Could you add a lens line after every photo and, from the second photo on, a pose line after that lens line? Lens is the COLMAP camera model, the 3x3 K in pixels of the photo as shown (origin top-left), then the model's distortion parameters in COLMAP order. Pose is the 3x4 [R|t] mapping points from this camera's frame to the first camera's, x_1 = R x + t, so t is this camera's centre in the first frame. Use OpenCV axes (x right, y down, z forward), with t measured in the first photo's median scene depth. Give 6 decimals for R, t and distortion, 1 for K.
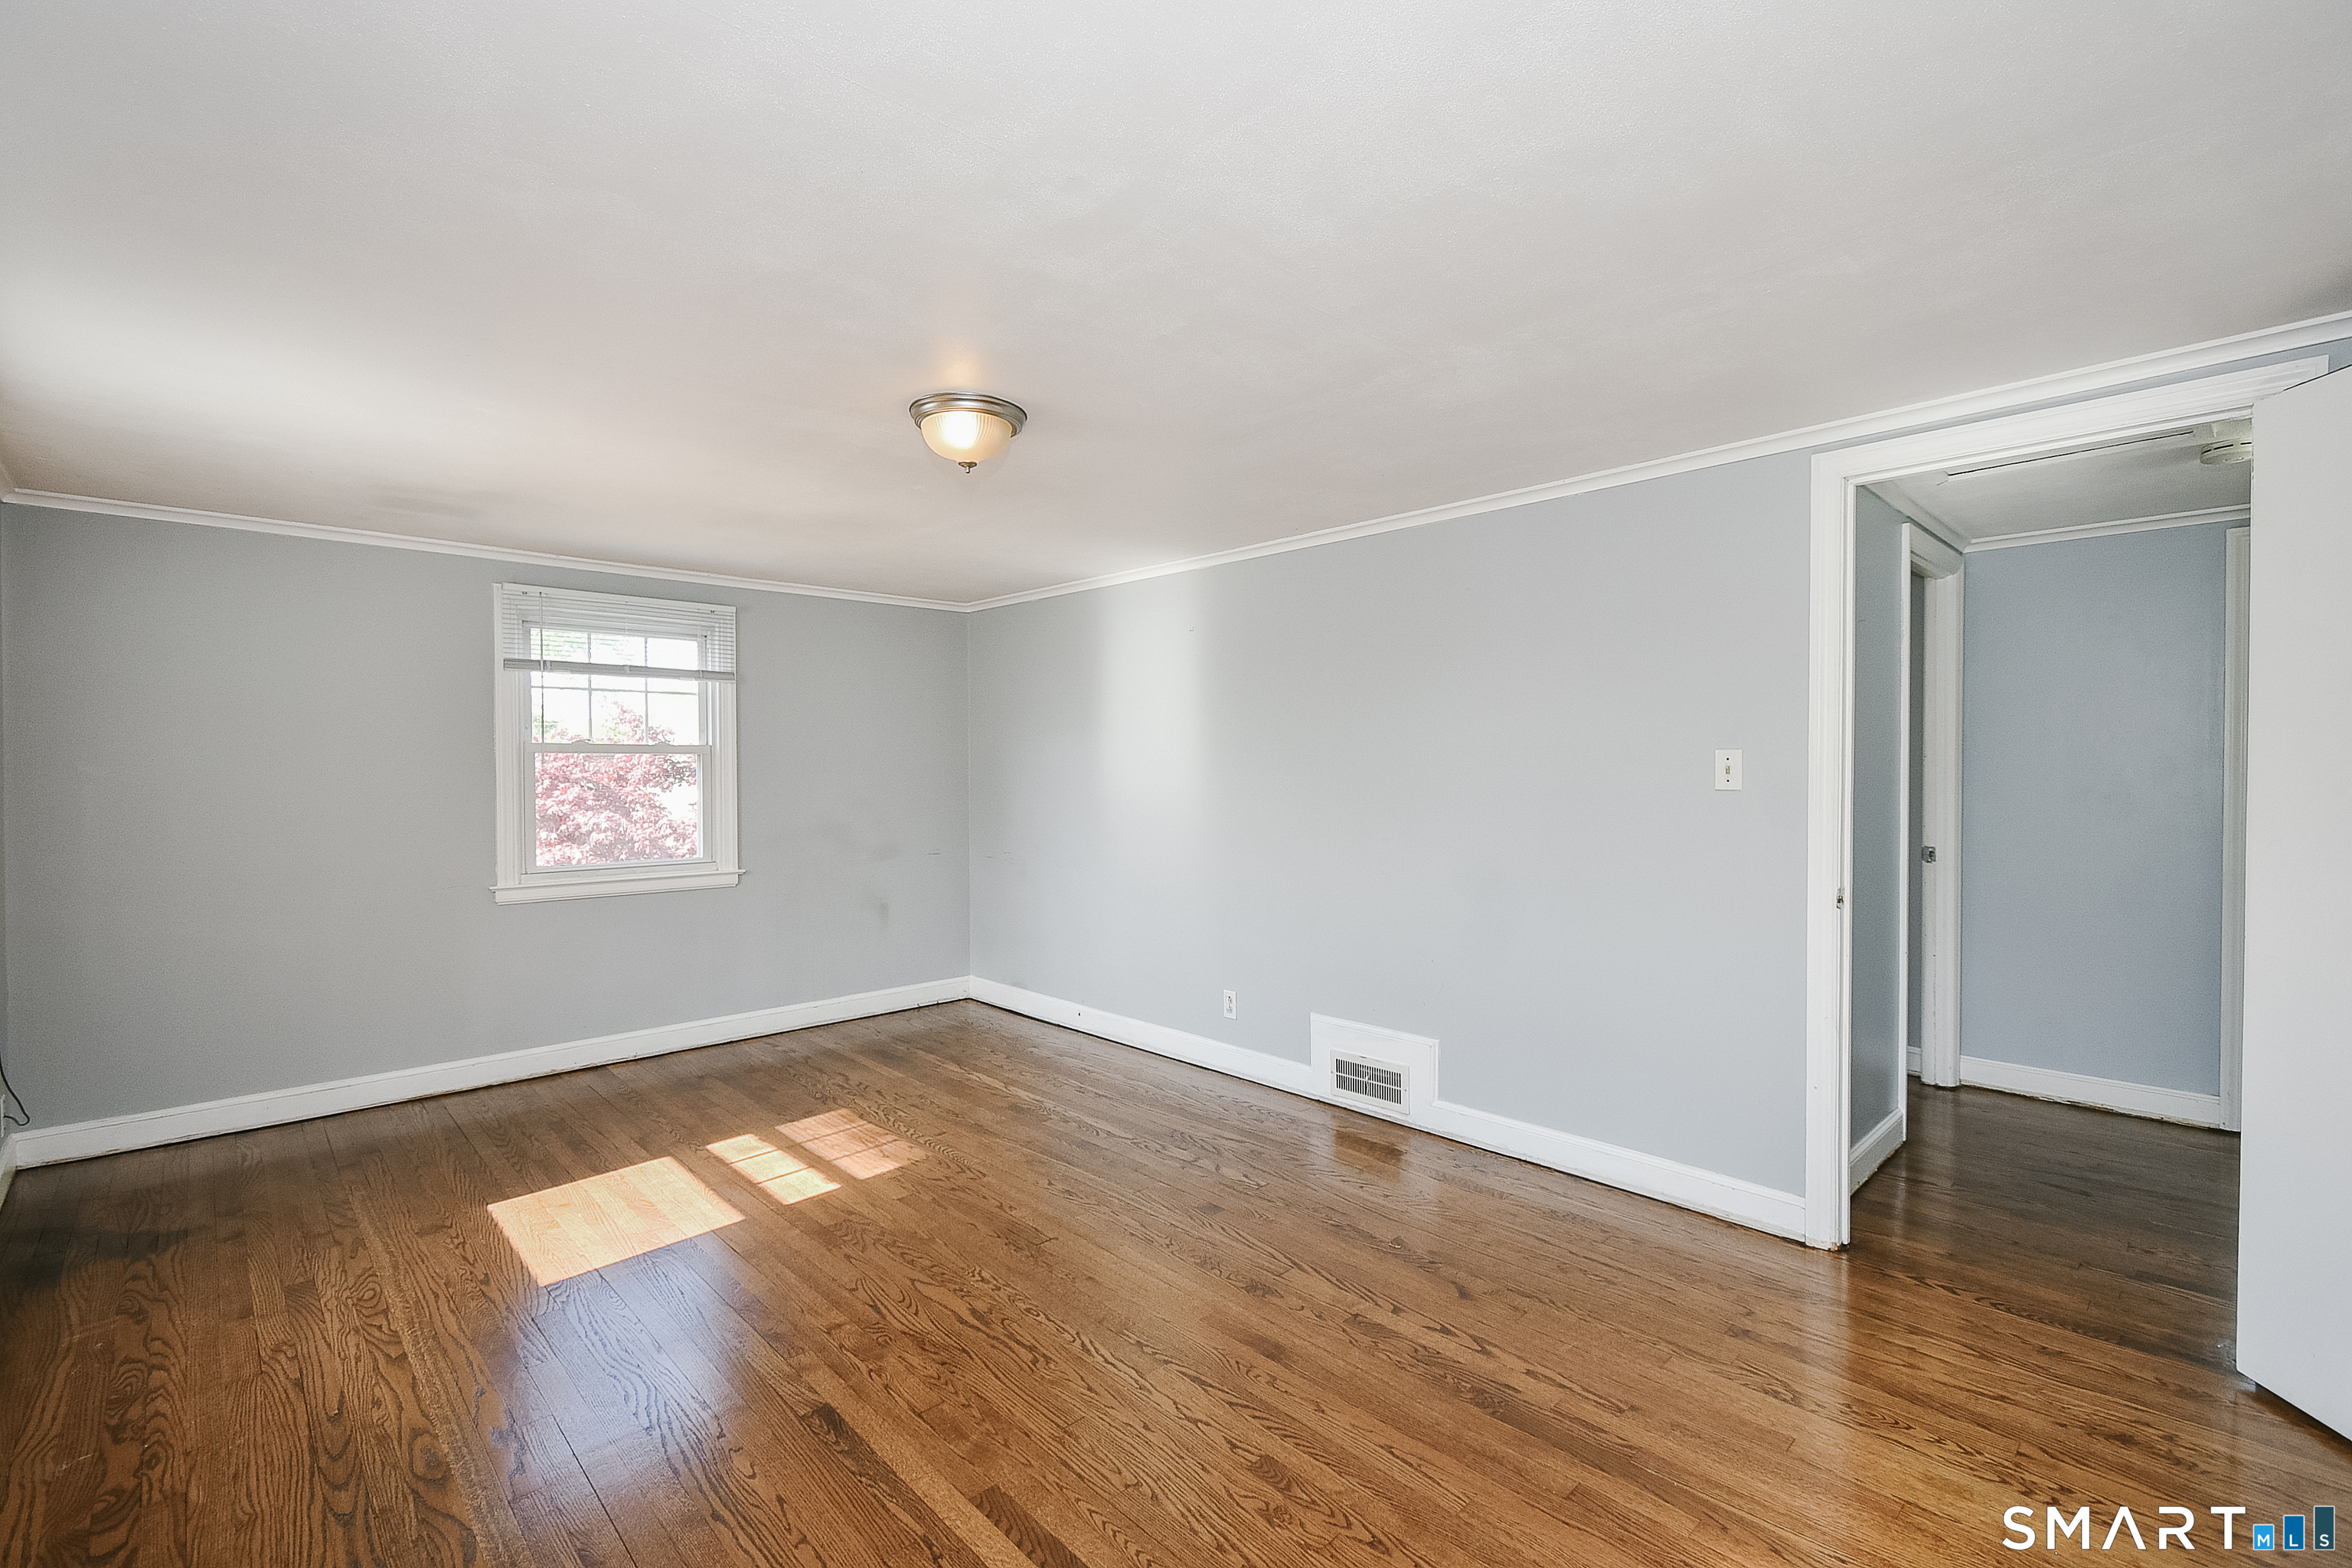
lens RADIAL K [[1031.5, 0, 1171.0], [0, 1031.5, 780.1], [0, 0, 1]] dist [0.001064, -0.005151]
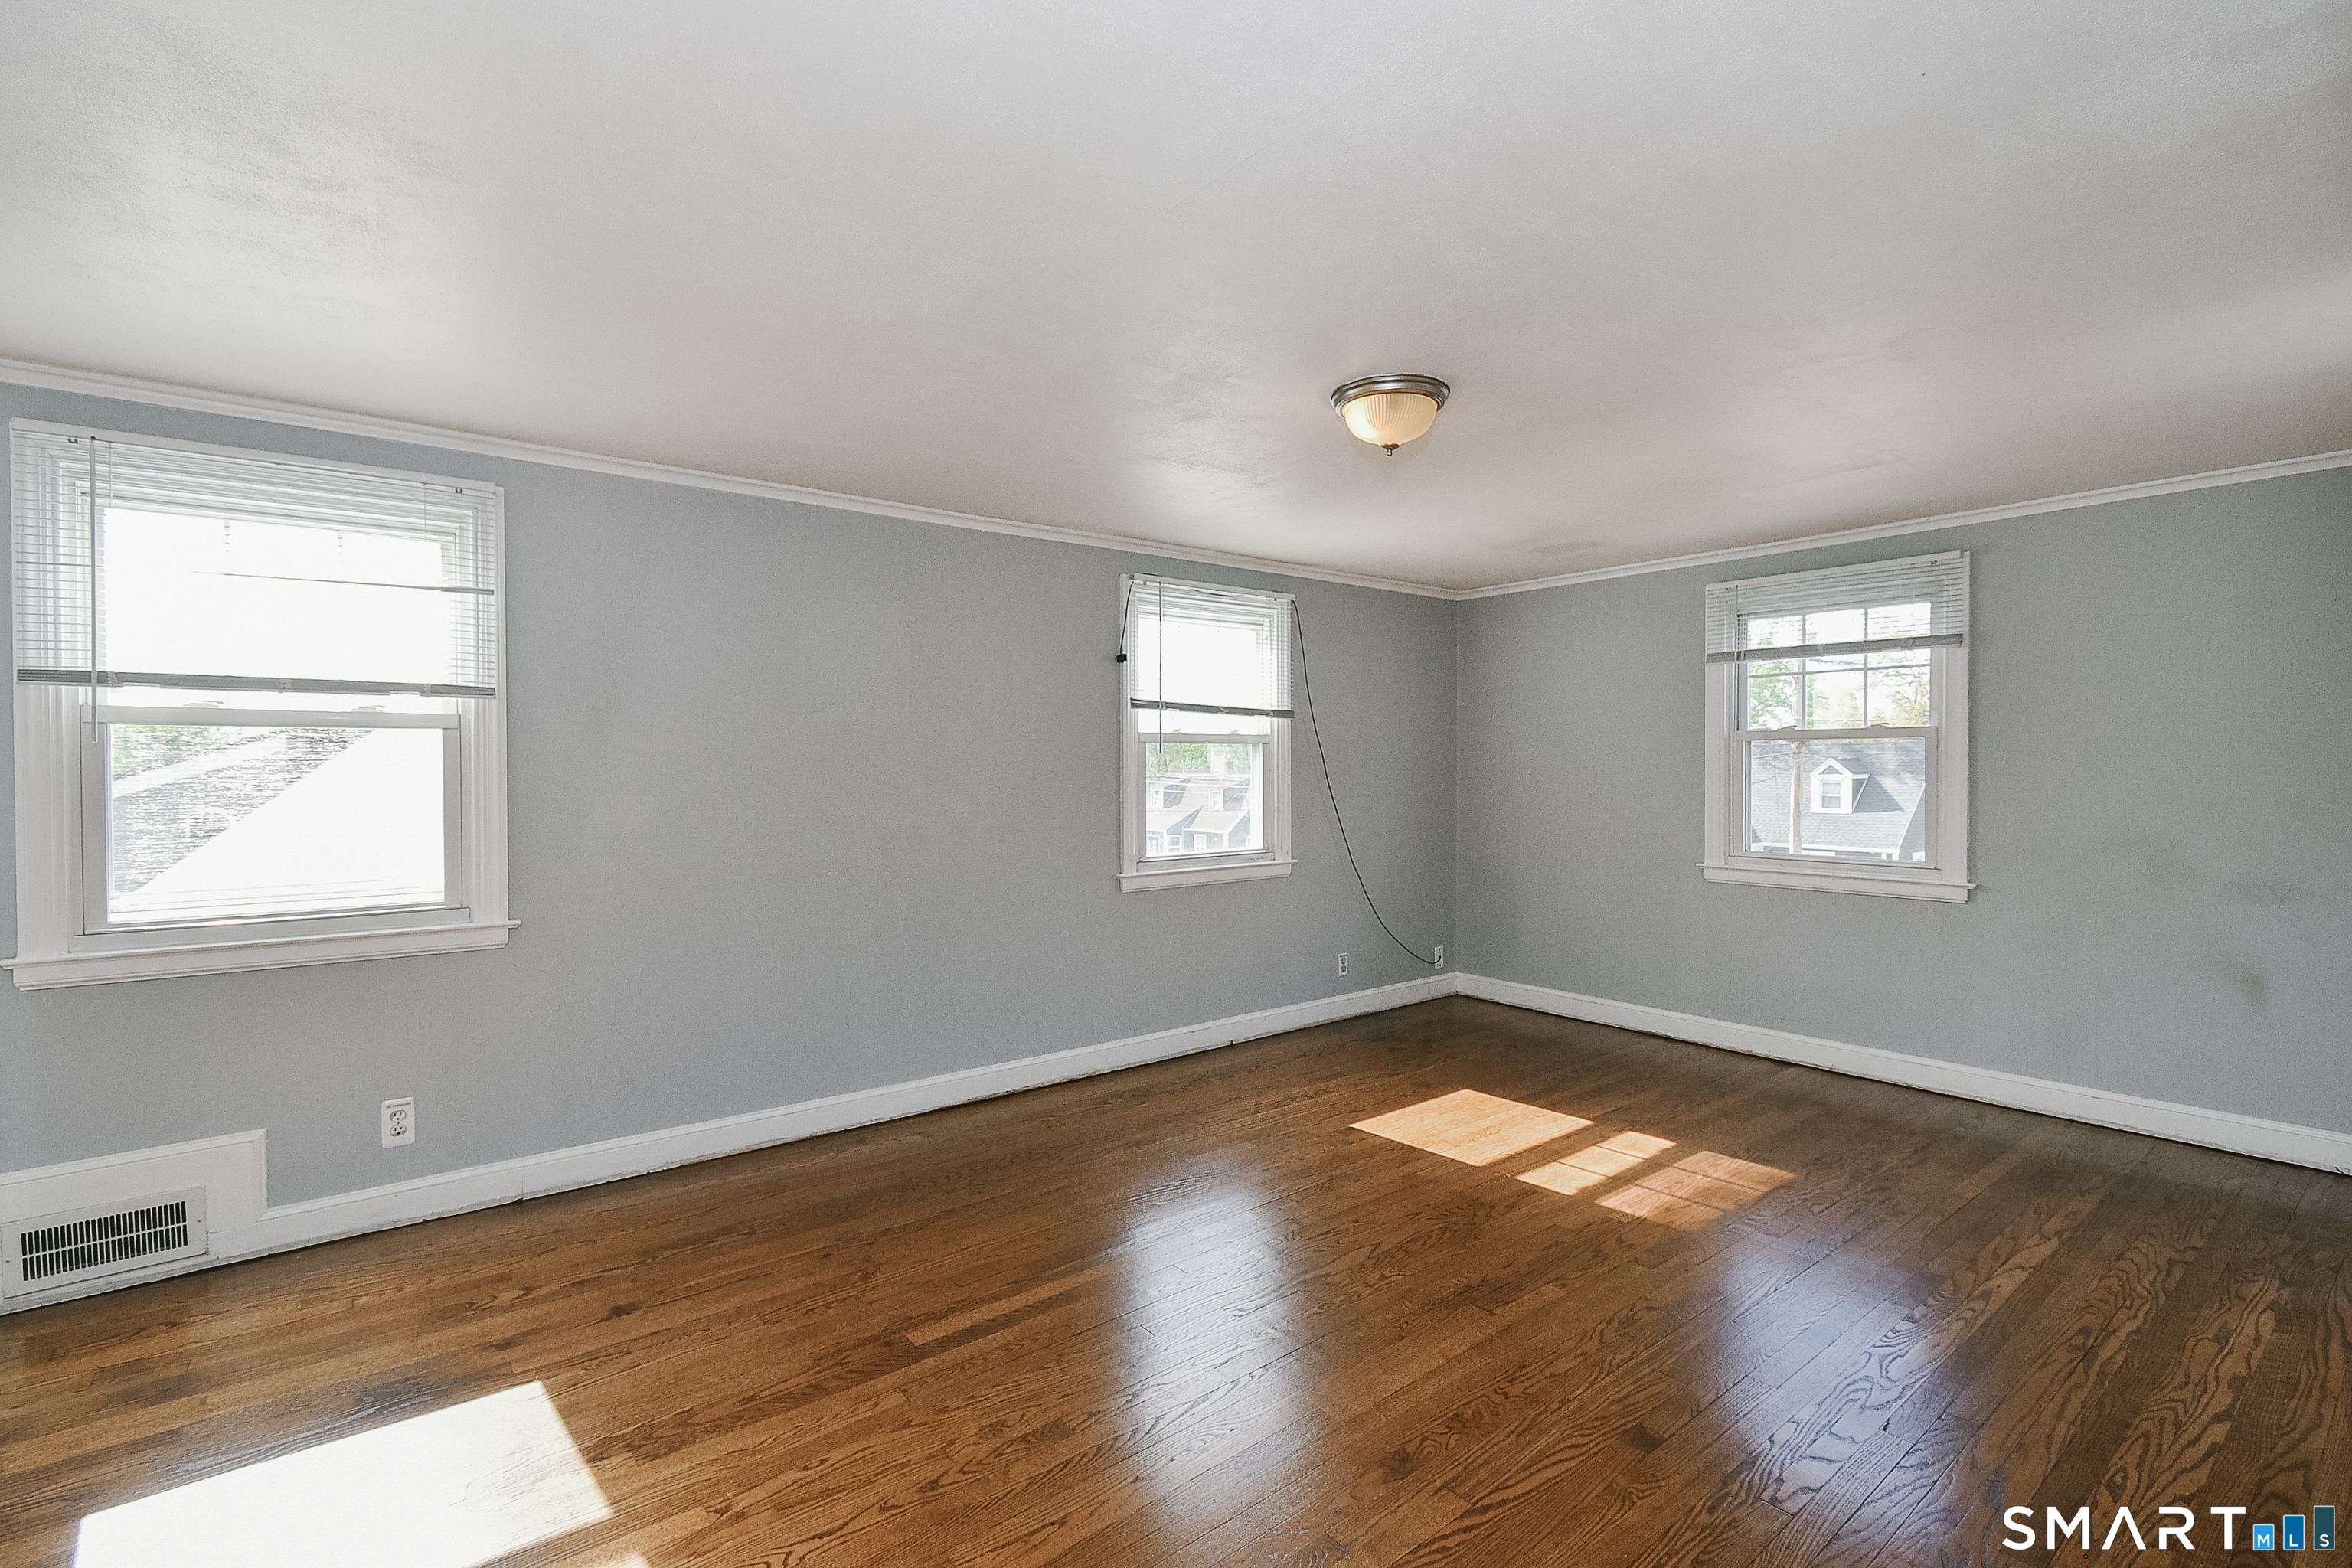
lens RADIAL K [[1060.2, 0, 1147.8], [0, 1060.2, 780.0], [0, 0, 1]] dist [0.001340, 0.000141]
pose [[-0.100801, 0.028005, -0.994512, 0.561171], [-0.003700, 0.999586, 0.028523, -0.016532], [0.994900, 0.006555, -0.100656, 0.569001]]
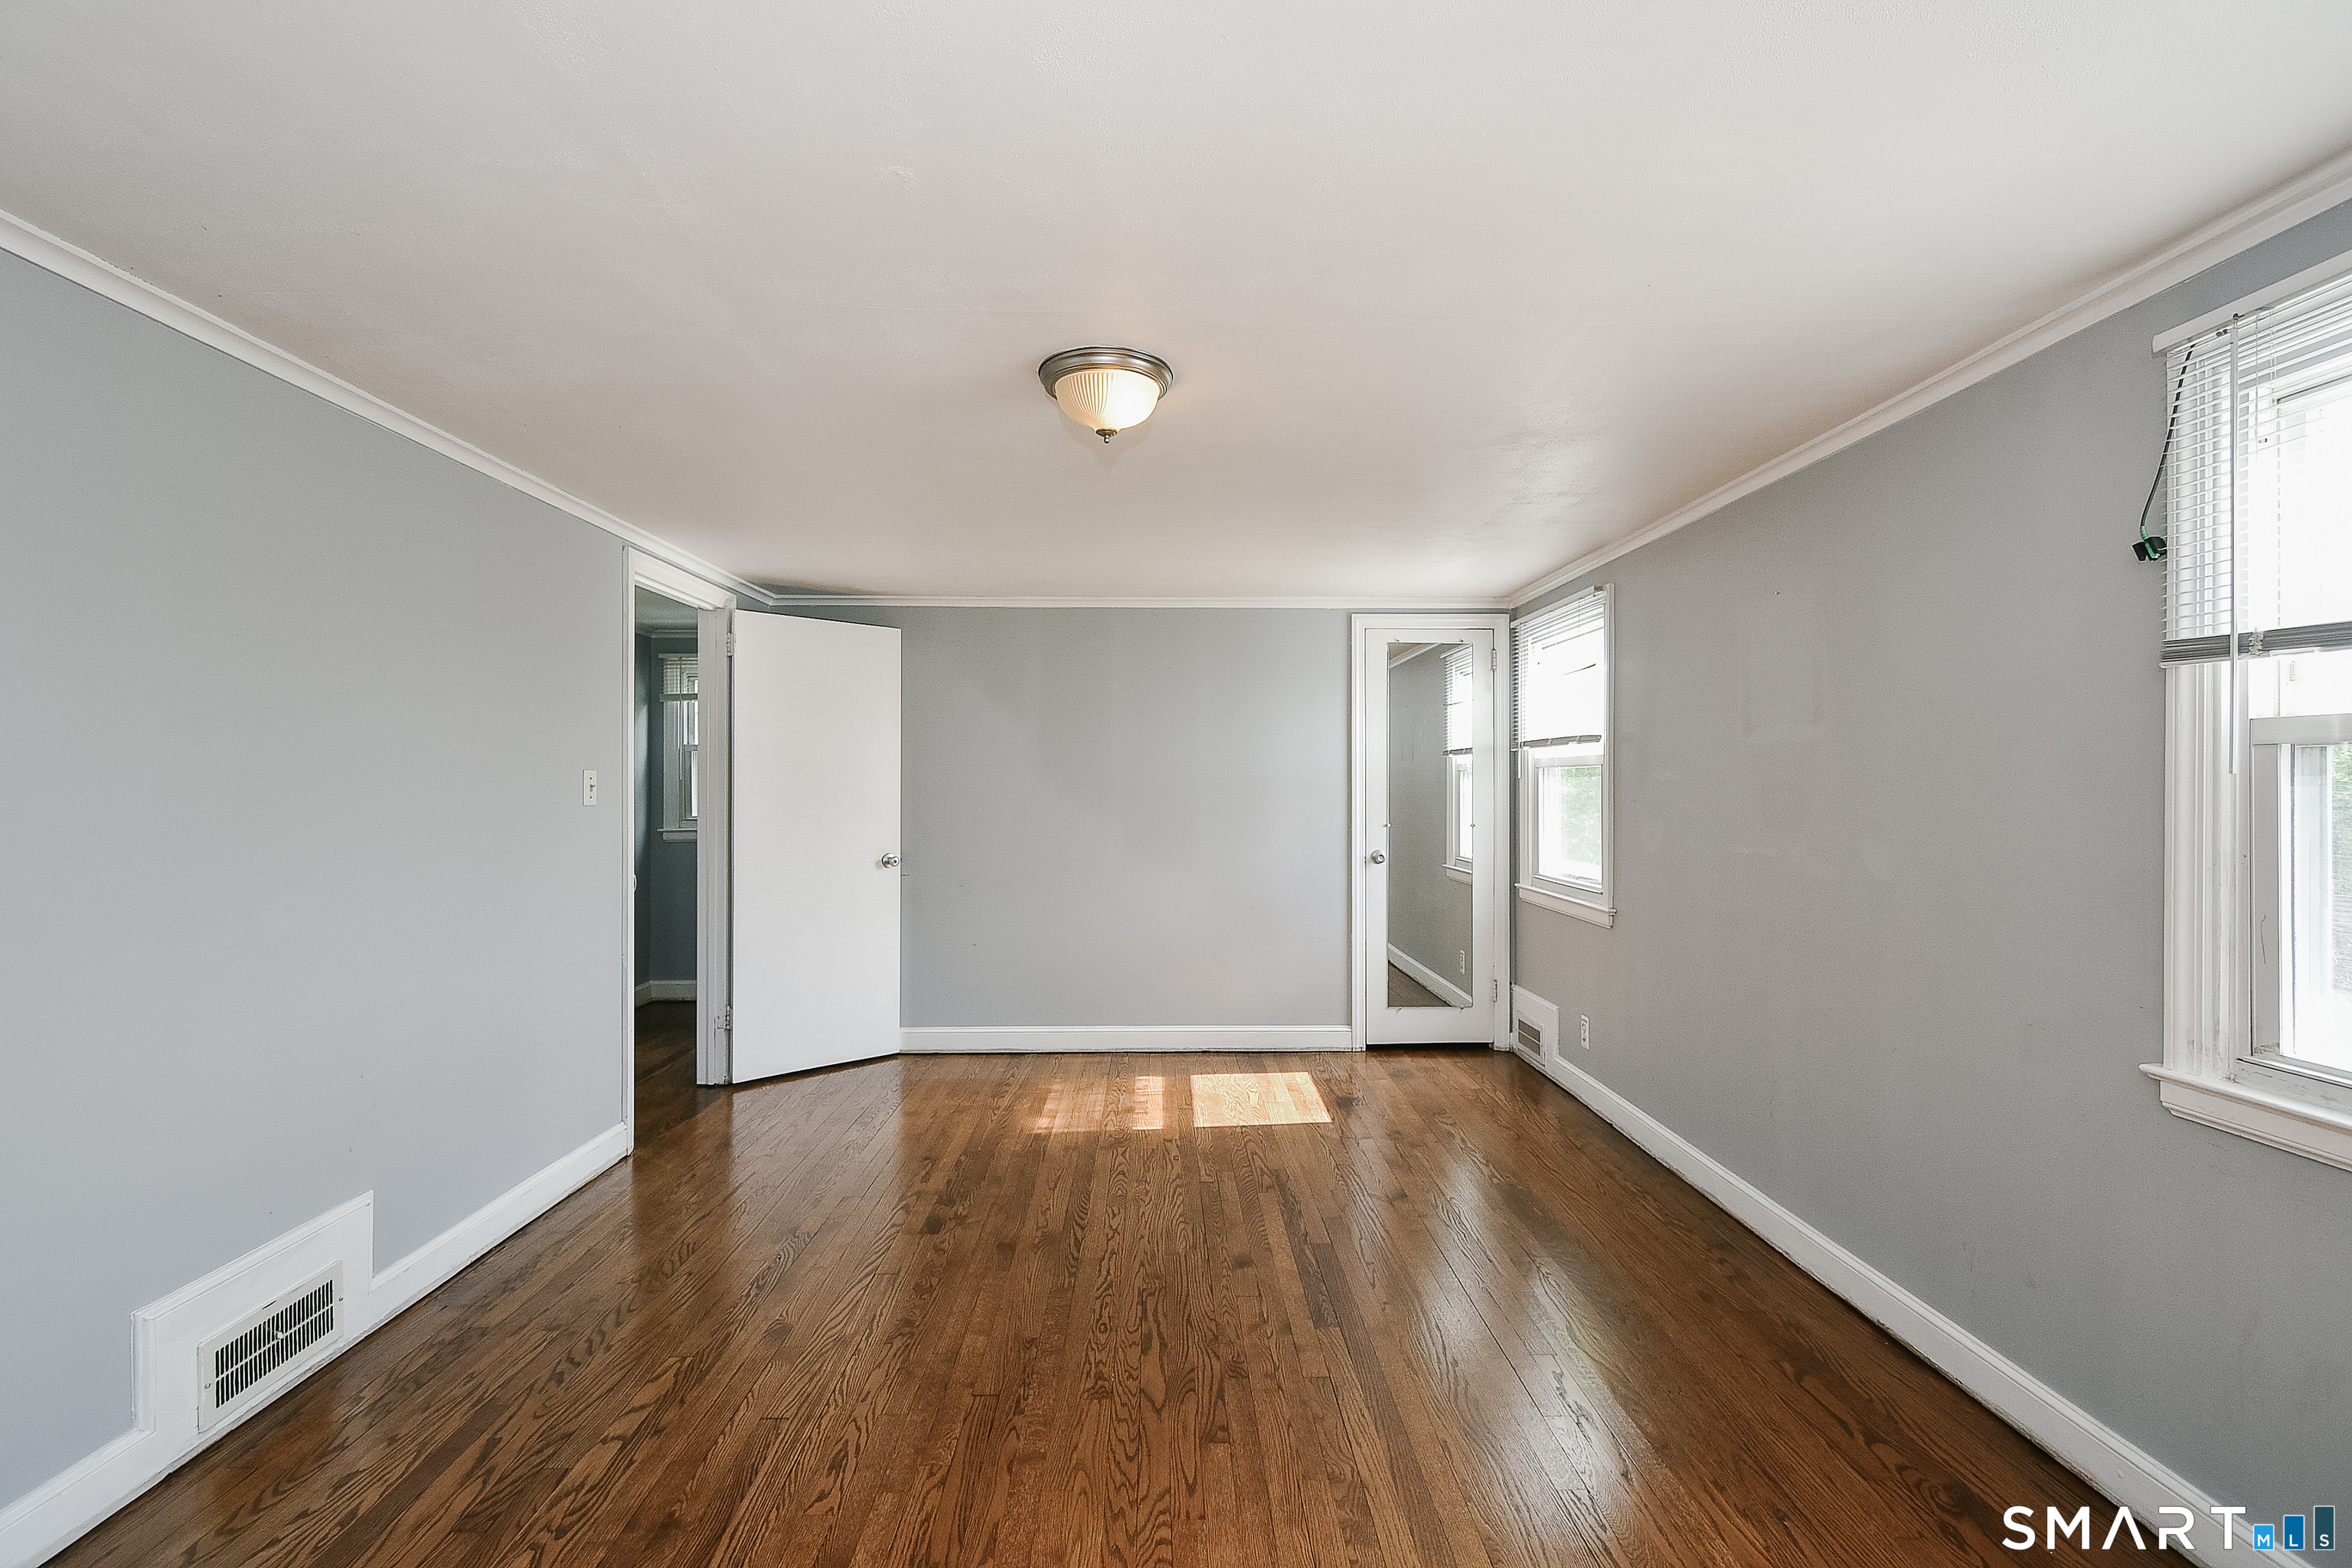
lens RADIAL K [[1035.3, 0, 1169.8], [0, 1035.3, 780.3], [0, 0, 1]] dist [0.002379, -0.005933]
pose [[-0.743003, 0.004931, 0.669270, -0.532699], [0.004854, 0.999986, -0.001979, -0.011221], [-0.669270, 0.001778, -0.743017, 1.053519]]
